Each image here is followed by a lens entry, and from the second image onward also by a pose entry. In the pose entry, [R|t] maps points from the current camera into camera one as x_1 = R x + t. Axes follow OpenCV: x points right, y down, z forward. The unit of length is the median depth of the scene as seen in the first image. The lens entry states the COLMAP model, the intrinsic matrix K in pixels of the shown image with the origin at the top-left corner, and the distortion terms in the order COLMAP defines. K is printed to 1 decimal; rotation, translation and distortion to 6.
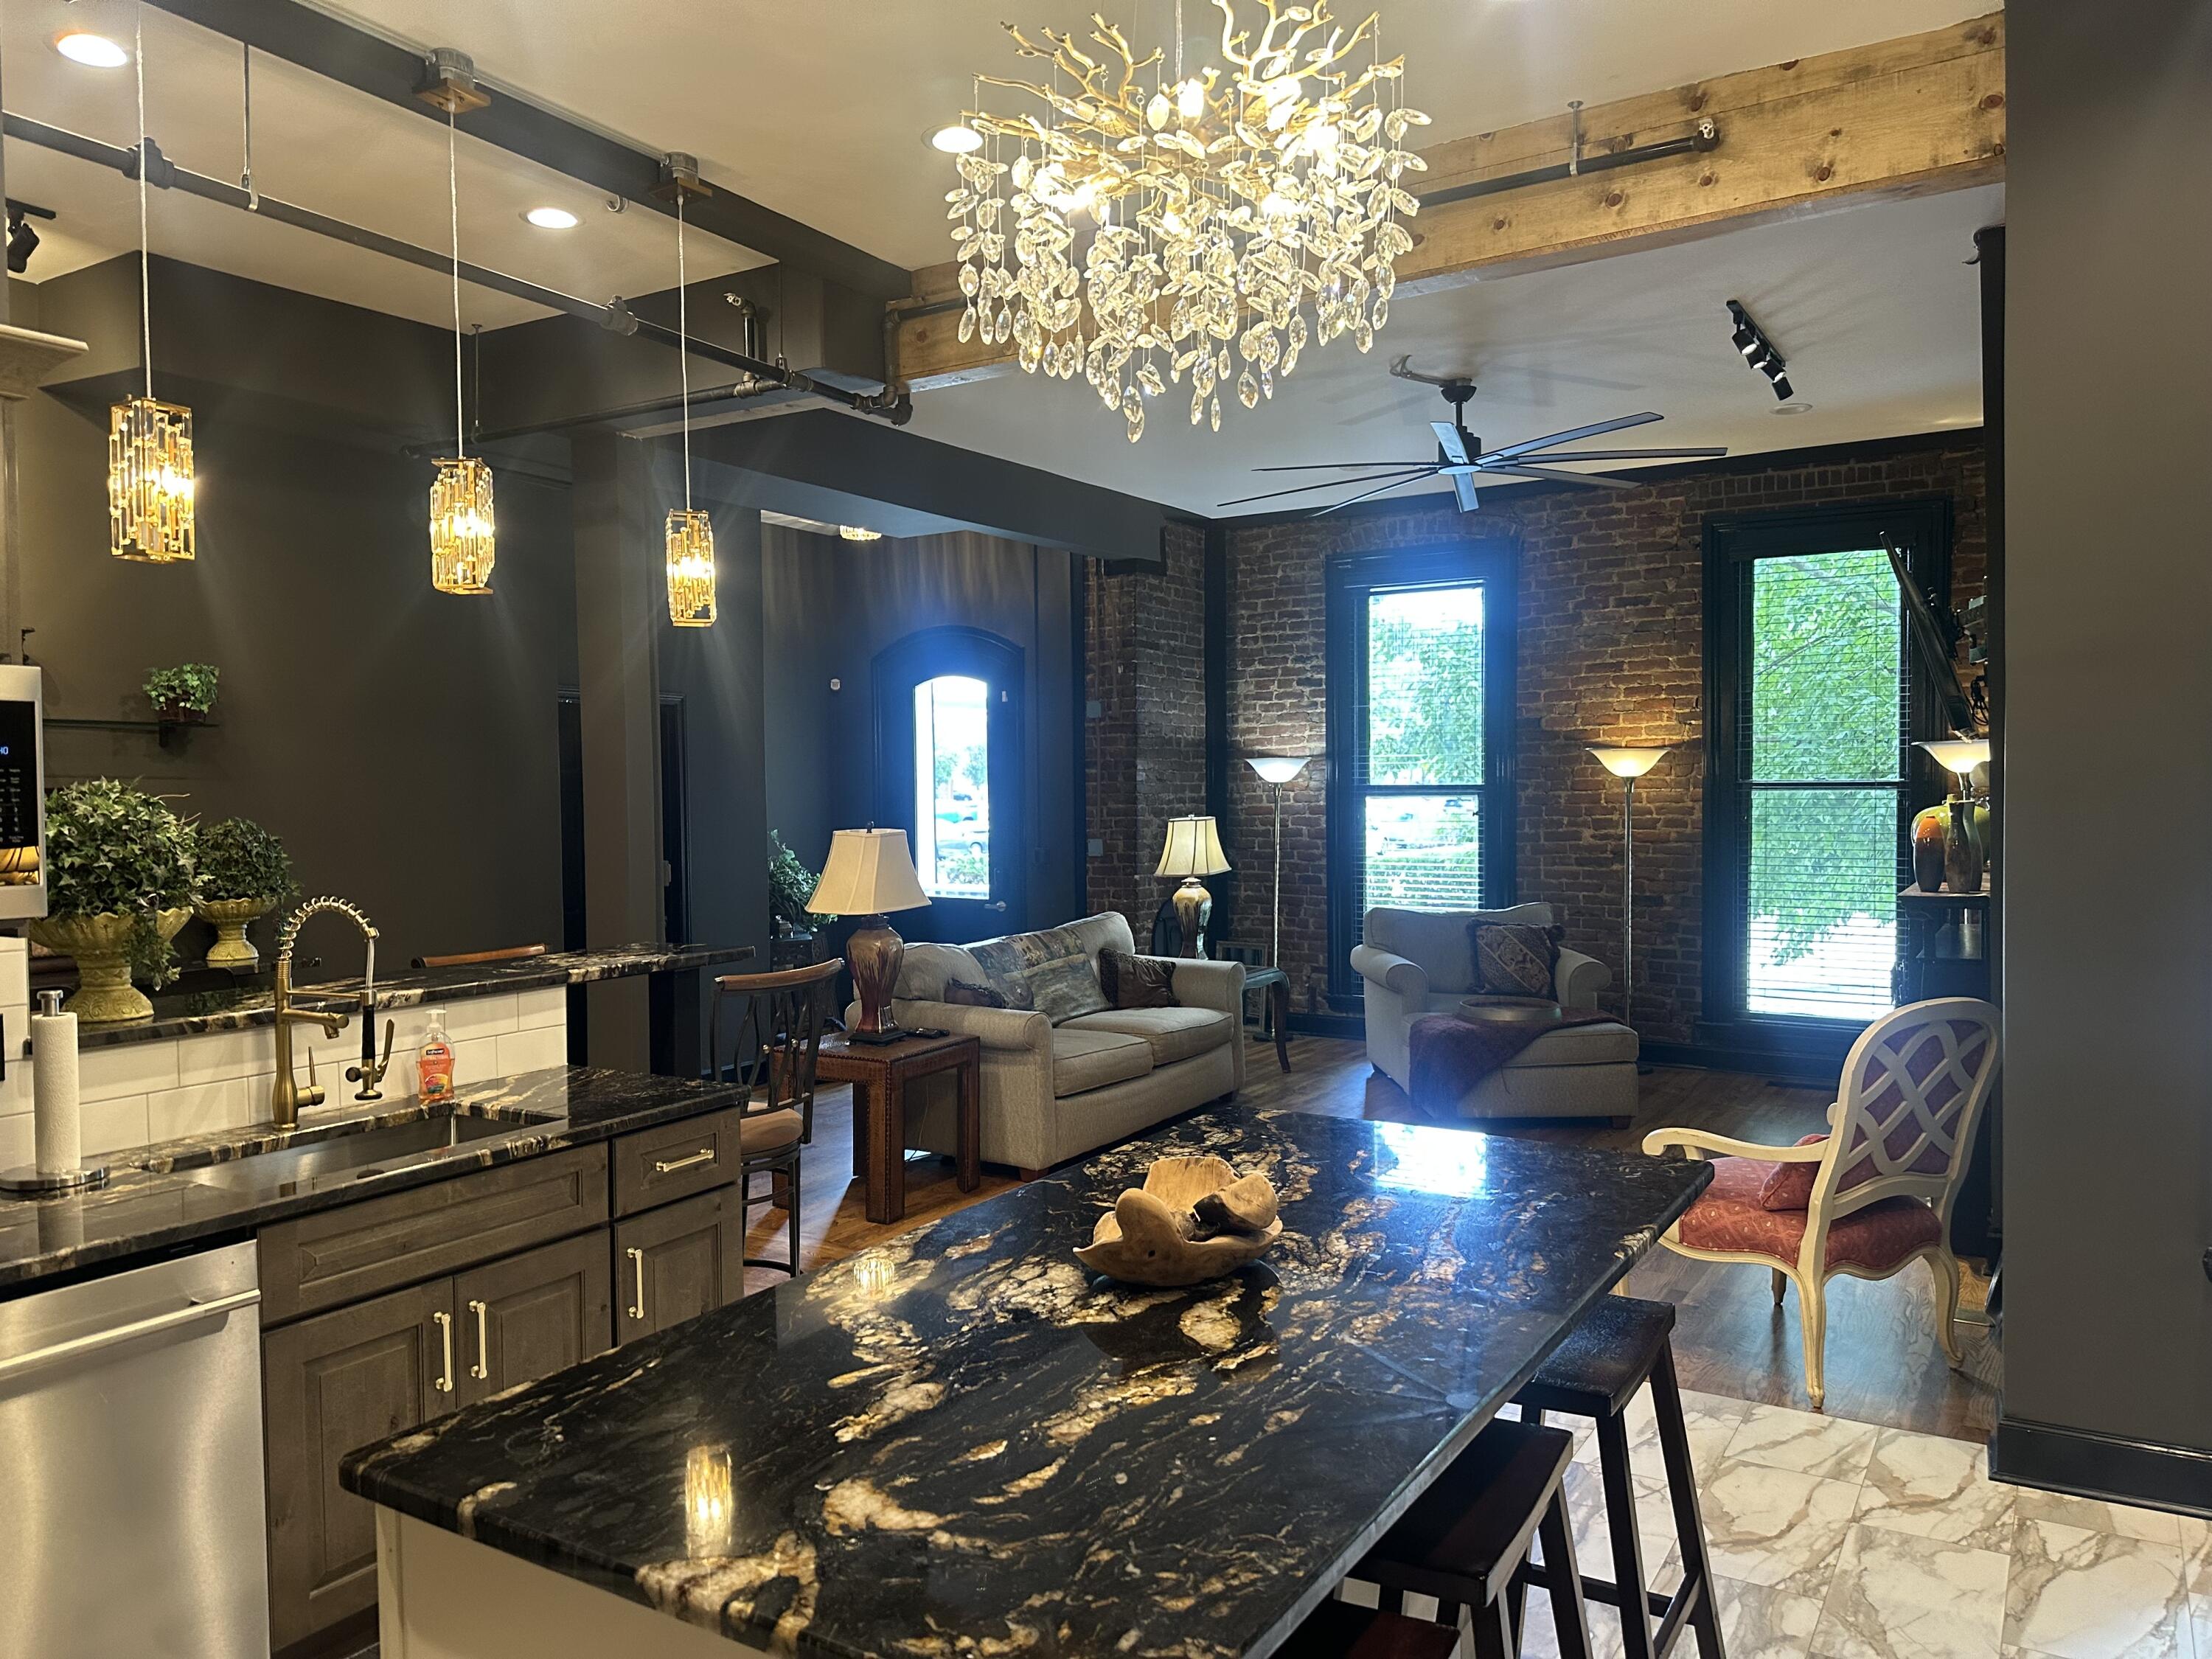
lens RADIAL K [[1553.5, 0, 1092.7], [0, 1553.5, 835.3], [0, 0, 1]] dist [0.062570, -0.075305]
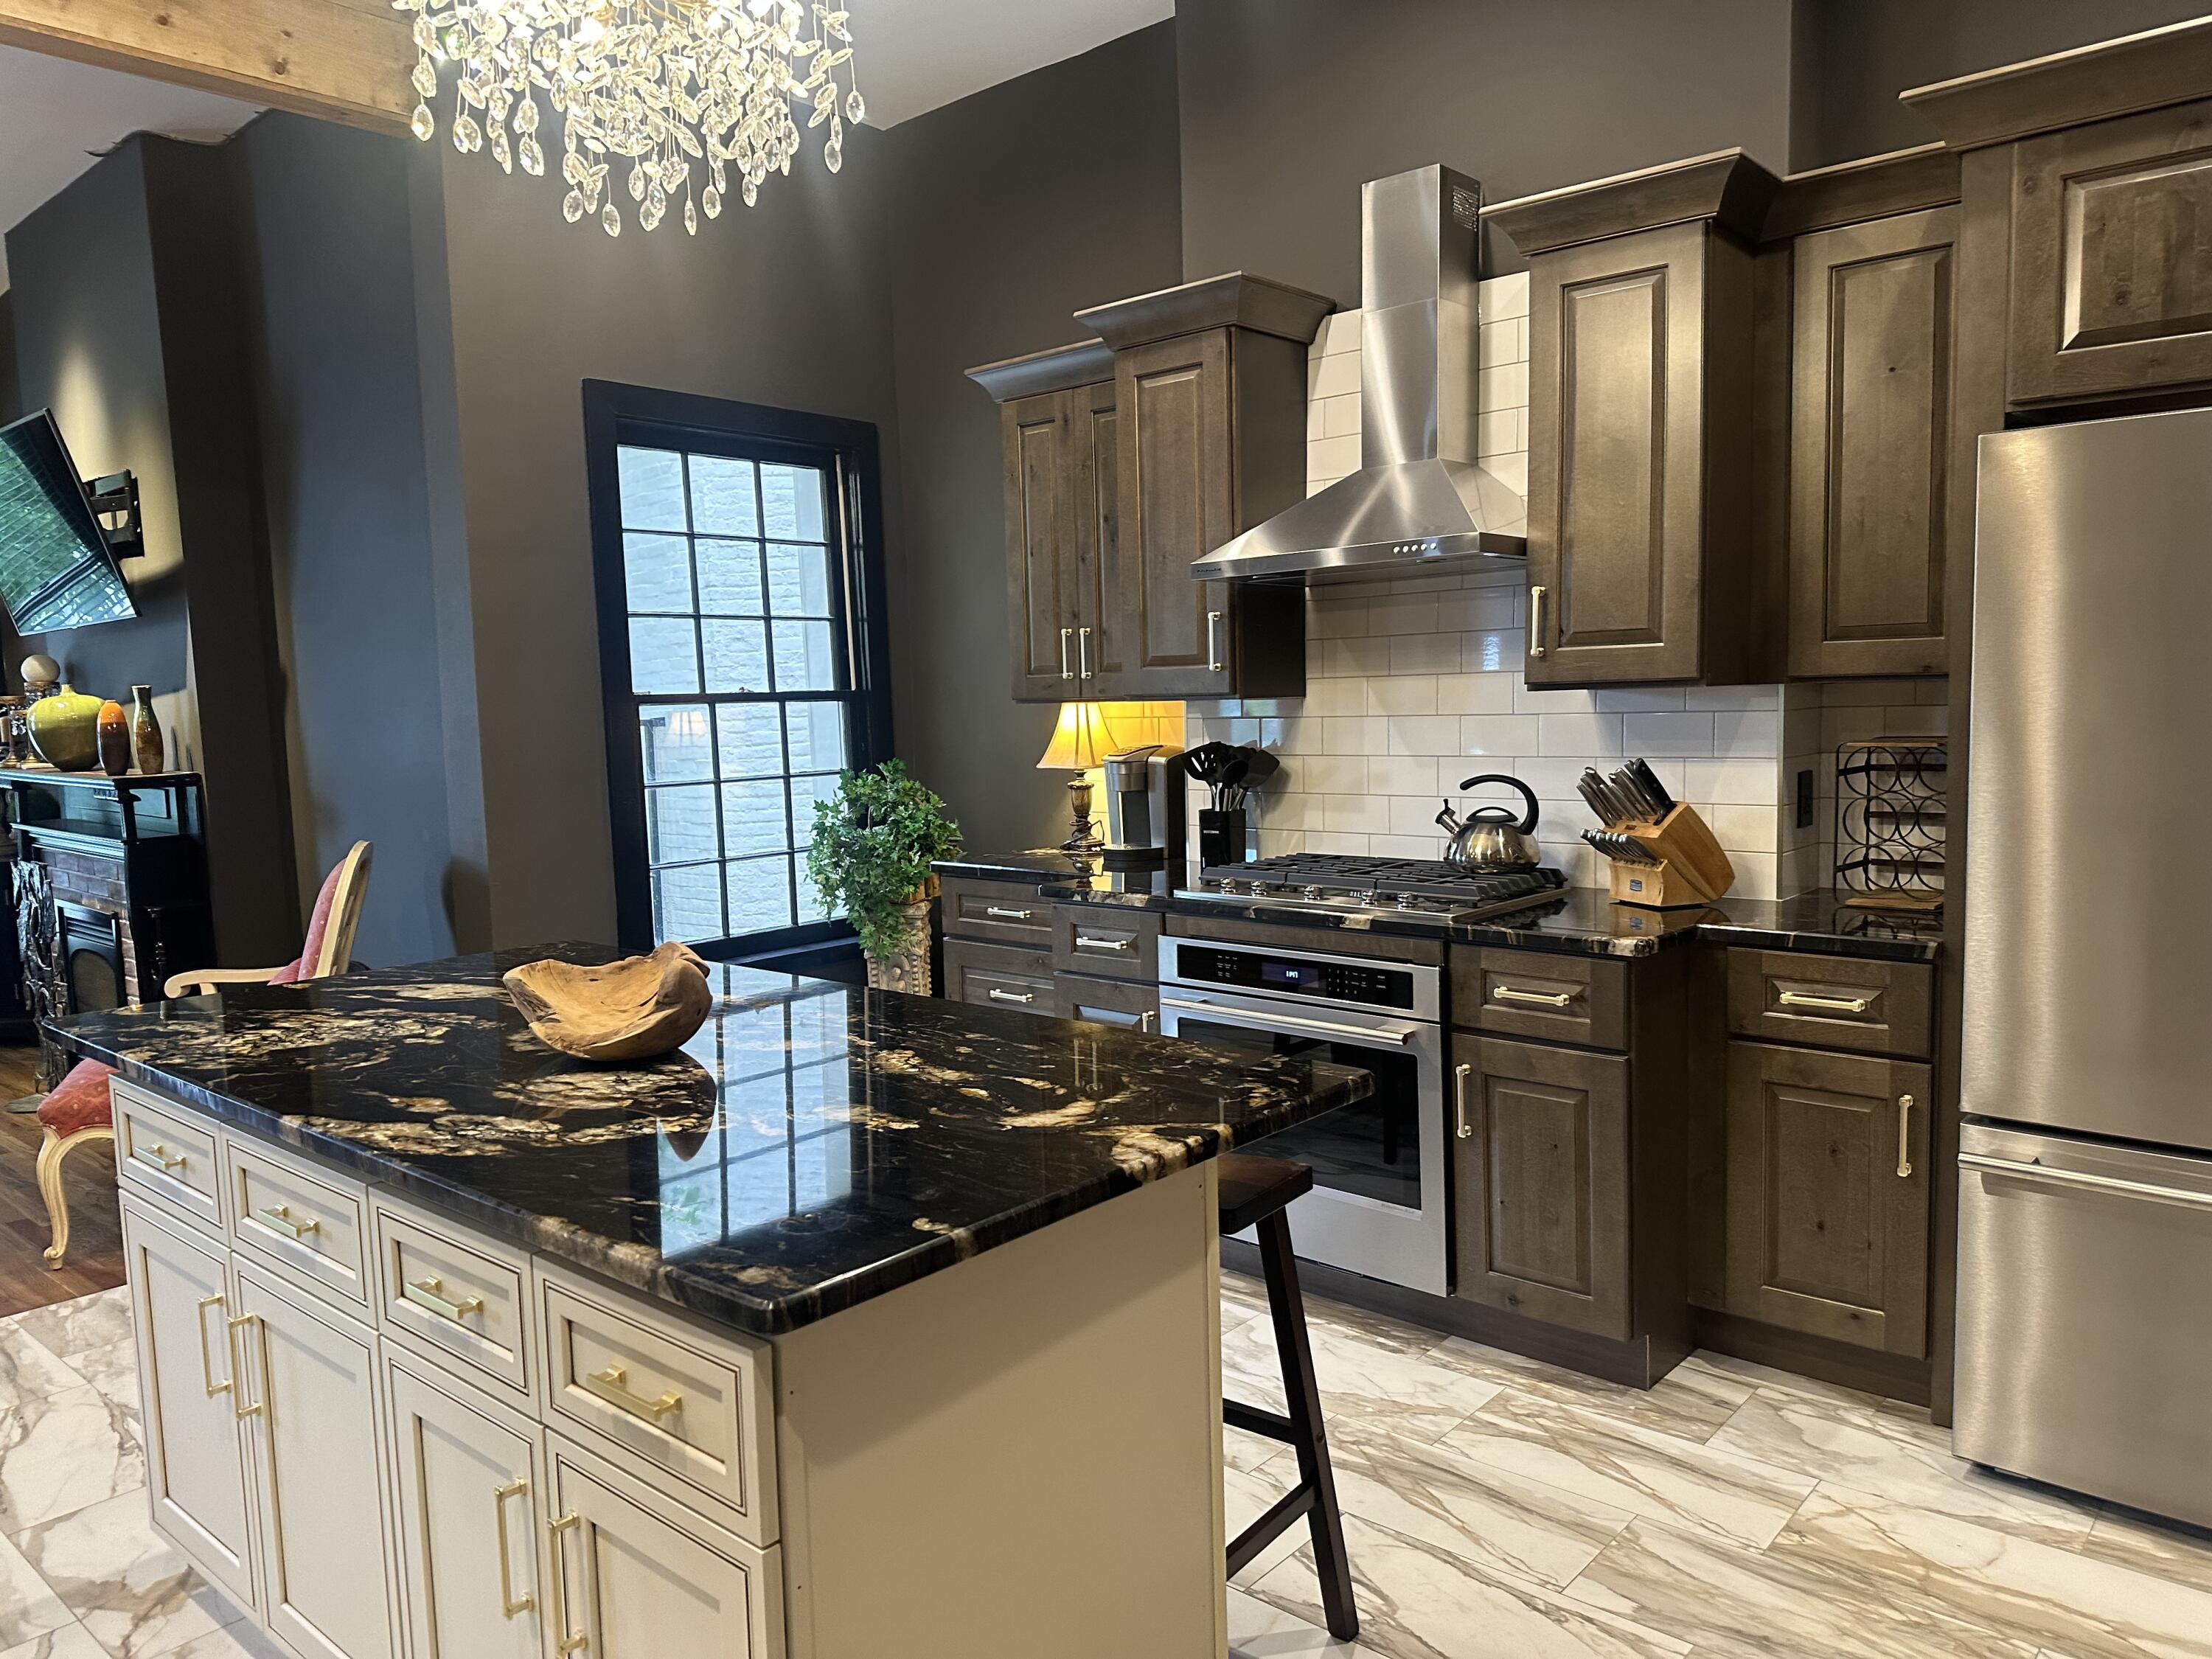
lens RADIAL K [[1553.5, 0, 1120.6], [0, 1553.5, 829.1], [0, 0, 1]] dist [0.062570, -0.075305]
pose [[0.143932, -0.080617, 0.986298, -0.240810], [0.054574, 0.995806, 0.073430, 0.019585], [-0.988082, 0.043257, 0.147728, 0.134231]]
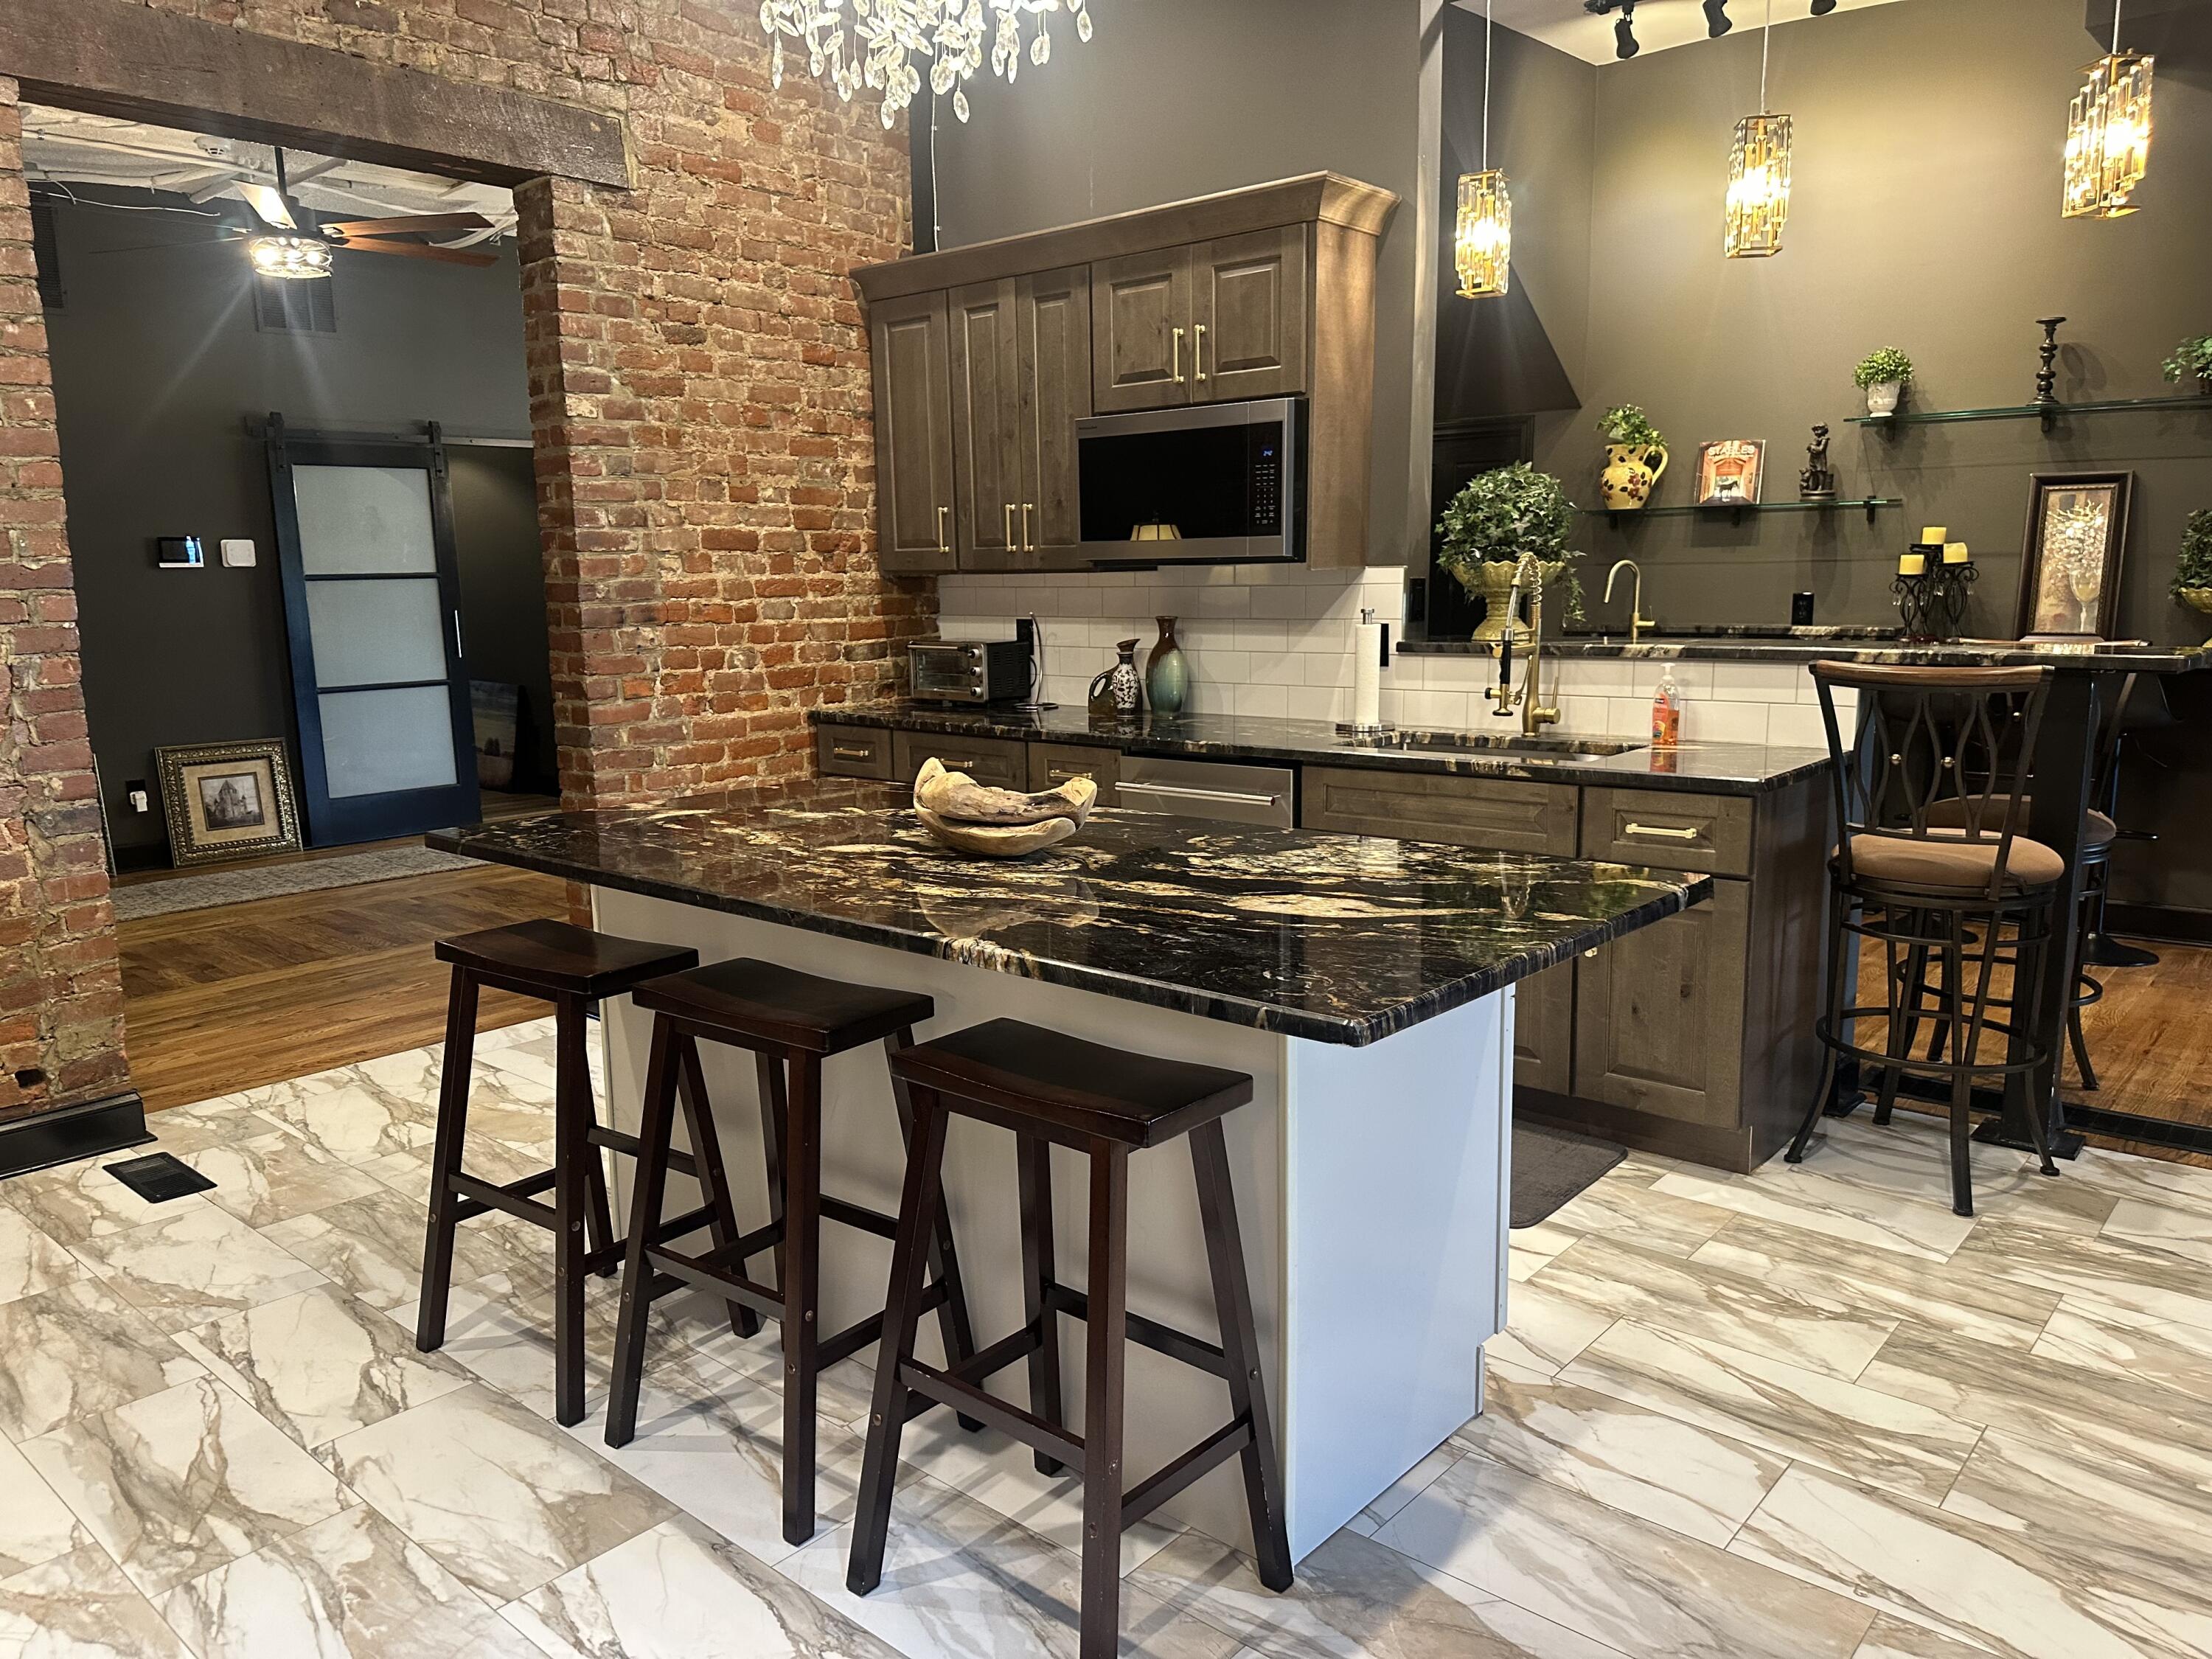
lens RADIAL K [[1553.5, 0, 1094.9], [0, 1553.5, 839.5], [0, 0, 1]] dist [0.062570, -0.075305]
pose [[-0.153167, 0.185104, -0.970709, 0.317162], [-0.011329, 0.981907, 0.189027, 0.012048], [0.988135, 0.039950, -0.148299, 0.330124]]
